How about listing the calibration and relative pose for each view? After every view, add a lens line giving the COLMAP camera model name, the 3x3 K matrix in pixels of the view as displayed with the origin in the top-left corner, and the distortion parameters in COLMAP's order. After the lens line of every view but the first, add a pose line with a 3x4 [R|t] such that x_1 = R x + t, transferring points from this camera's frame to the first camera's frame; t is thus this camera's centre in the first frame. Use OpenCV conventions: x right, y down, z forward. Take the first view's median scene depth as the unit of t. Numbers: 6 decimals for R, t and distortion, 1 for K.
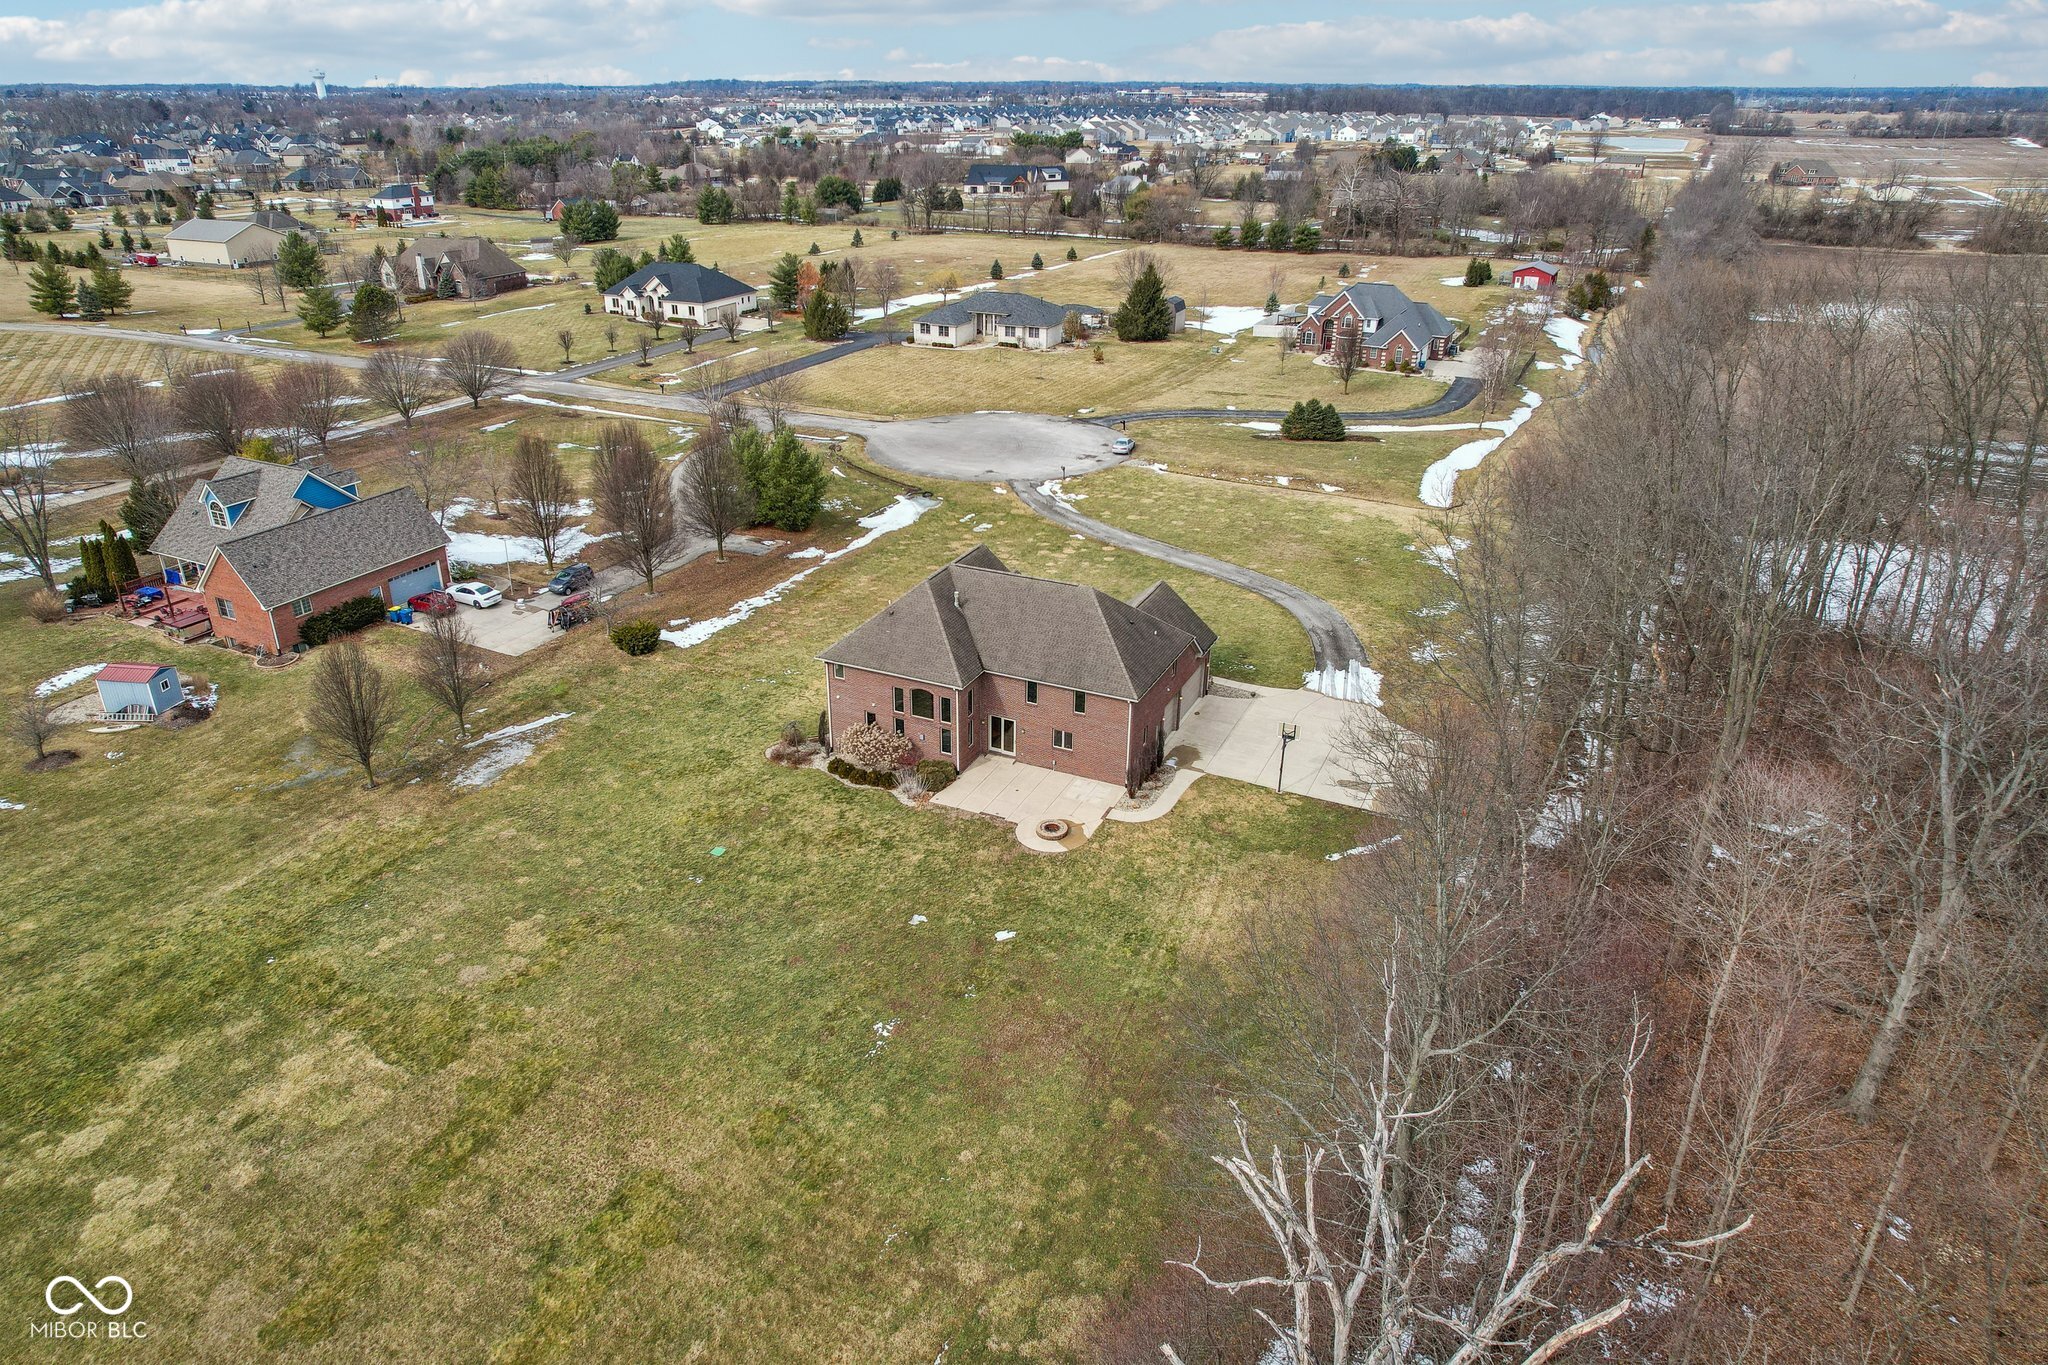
lens RADIAL K [[1315.8, 0, 1017.3], [0, 1315.8, 642.3], [0, 0, 1]] dist [-0.071140, 0.056557]
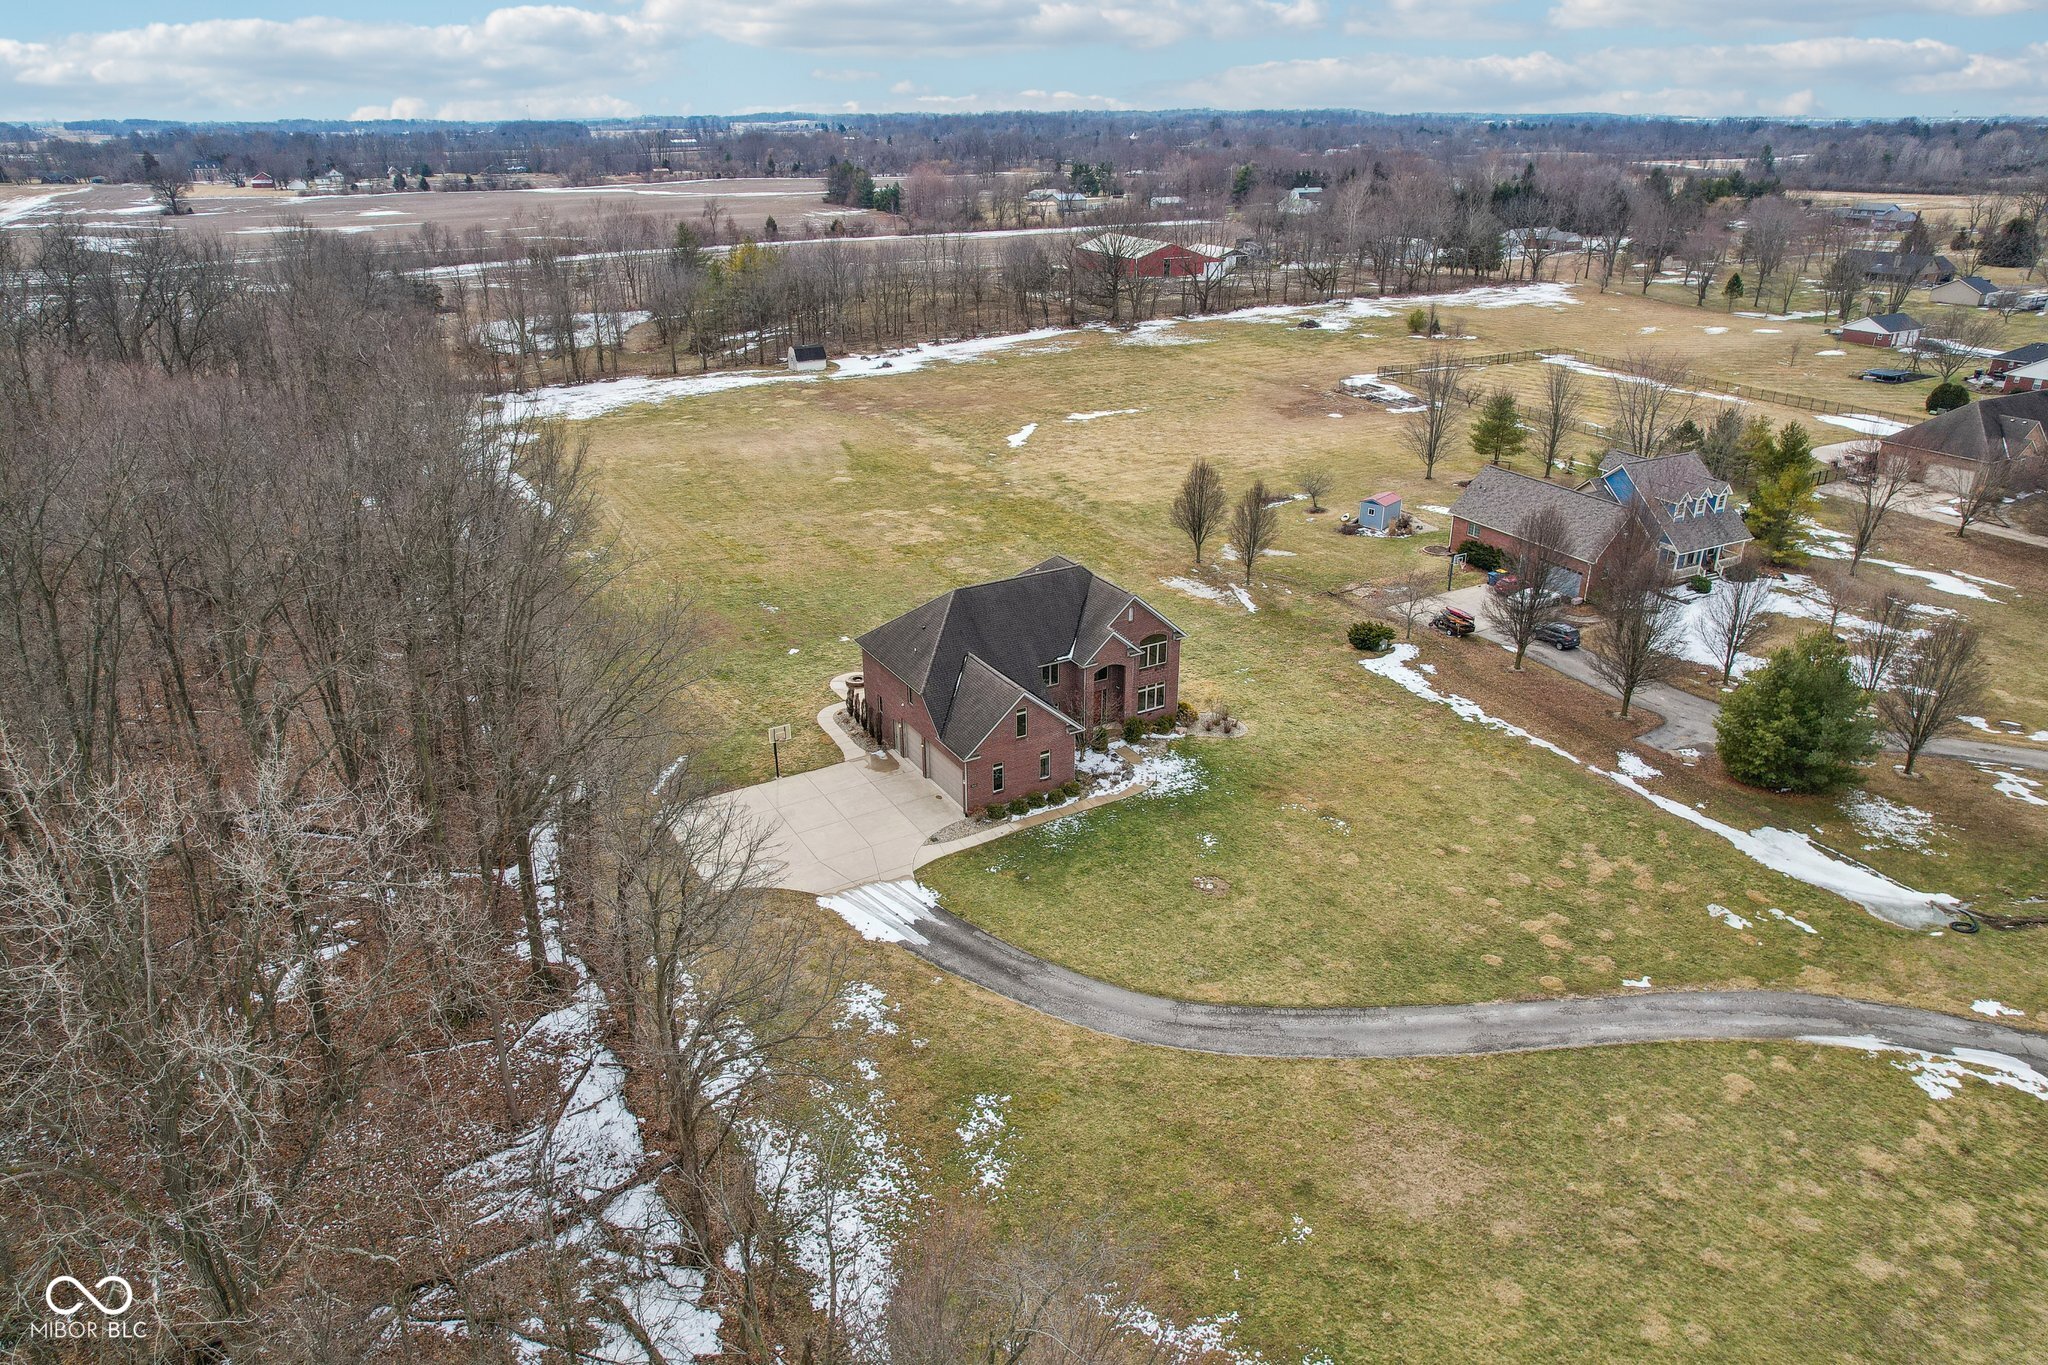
lens RADIAL K [[1329.1, 0, 1024.0], [0, 1329.1, 682.5], [0, 0, 1]] dist [-0.071721, 0.060731]
pose [[-0.570145, 0.329555, -0.752548, 0.624626], [-0.323300, 0.752103, 0.574298, -0.451512], [0.755256, 0.570732, -0.322263, 1.038565]]
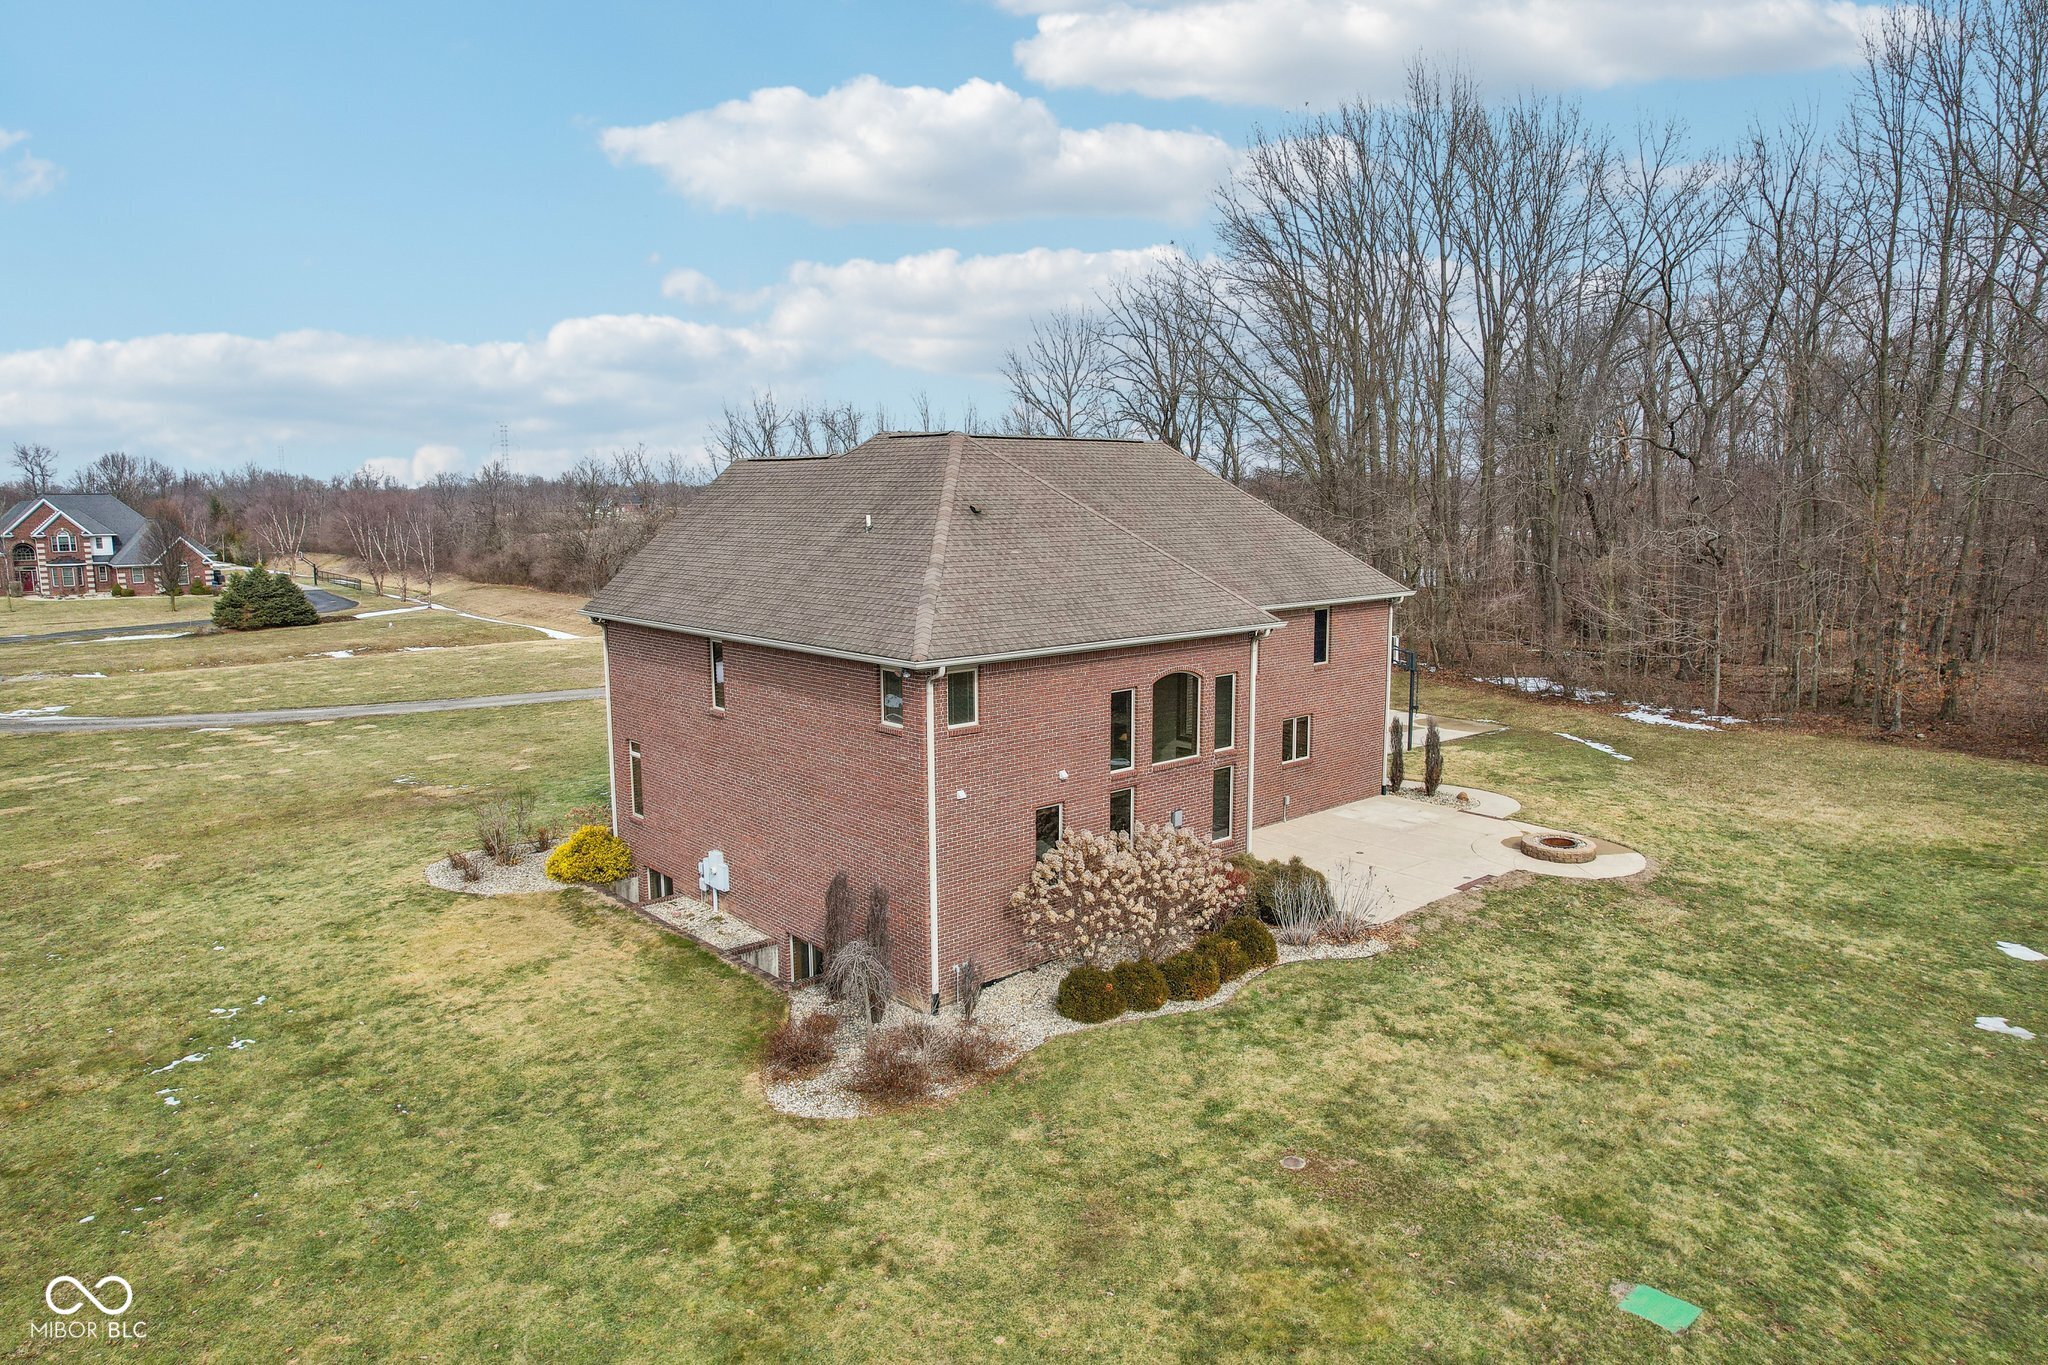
lens RADIAL K [[1315.8, 0, 1017.3], [0, 1315.8, 642.3], [0, 0, 1]] dist [-0.071140, 0.056557]
pose [[0.395802, -0.110989, 0.911604, -0.292168], [0.368109, 0.928606, -0.046767, 0.021122], [-0.841330, 0.354081, 0.408400, 0.632858]]
